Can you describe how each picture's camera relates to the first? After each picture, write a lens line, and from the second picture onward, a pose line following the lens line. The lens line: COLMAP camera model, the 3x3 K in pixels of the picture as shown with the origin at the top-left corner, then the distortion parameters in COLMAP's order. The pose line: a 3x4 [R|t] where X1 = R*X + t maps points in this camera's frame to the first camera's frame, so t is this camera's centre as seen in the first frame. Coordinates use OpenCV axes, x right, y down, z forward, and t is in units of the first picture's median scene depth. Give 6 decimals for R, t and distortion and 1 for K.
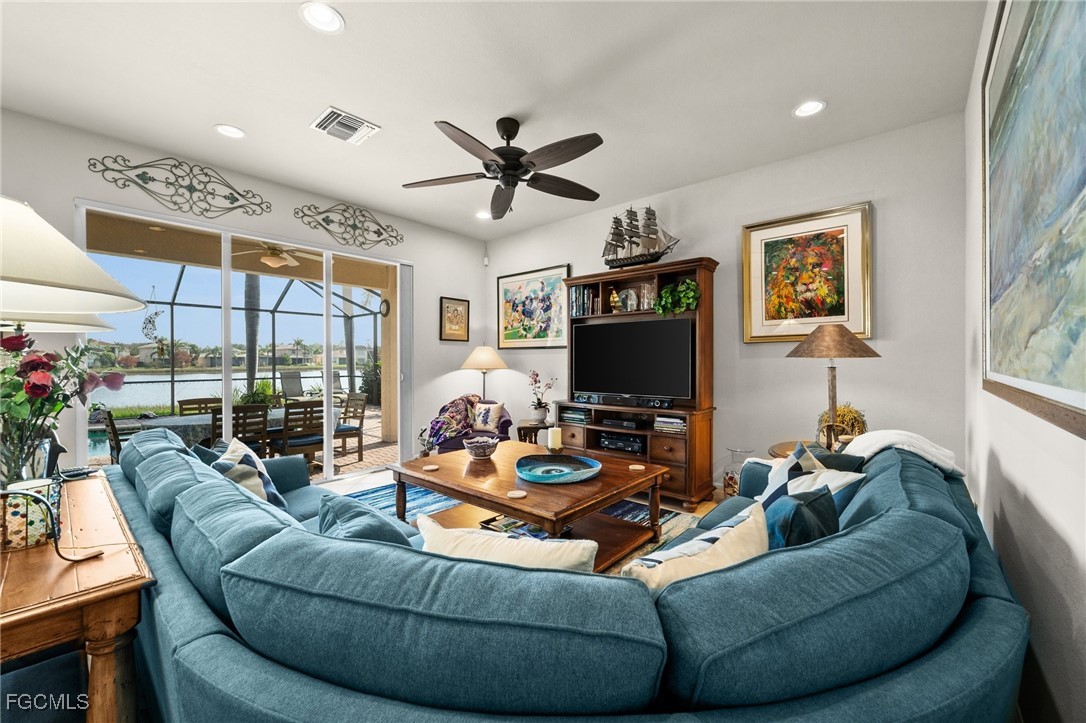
lens RADIAL K [[429.8, 0, 544.7], [0, 429.8, 360.5], [0, 0, 1]] dist [-0.001836, 0.000775]
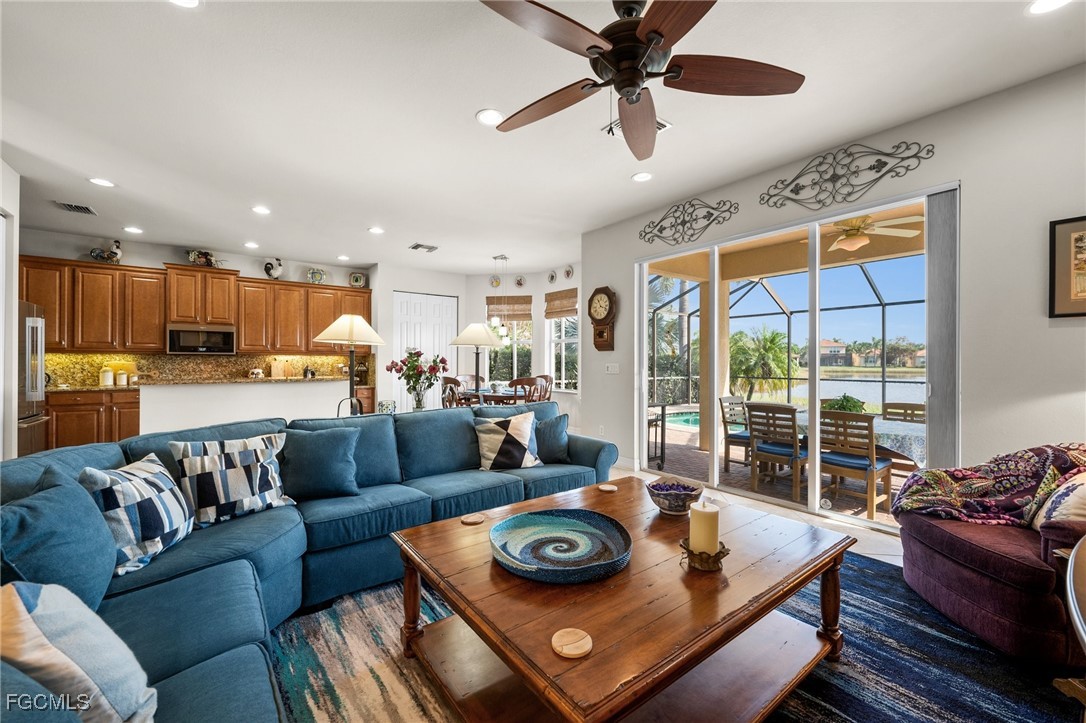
lens RADIAL K [[429.8, 0, 541.3], [0, 429.8, 360.8], [0, 0, 1]] dist [-0.001836, 0.000775]
pose [[-0.212609, 0.001869, -0.977136, 0.389780], [-0.002475, 0.999994, 0.002451, -0.001751], [0.977134, 0.002940, -0.212603, 0.694408]]
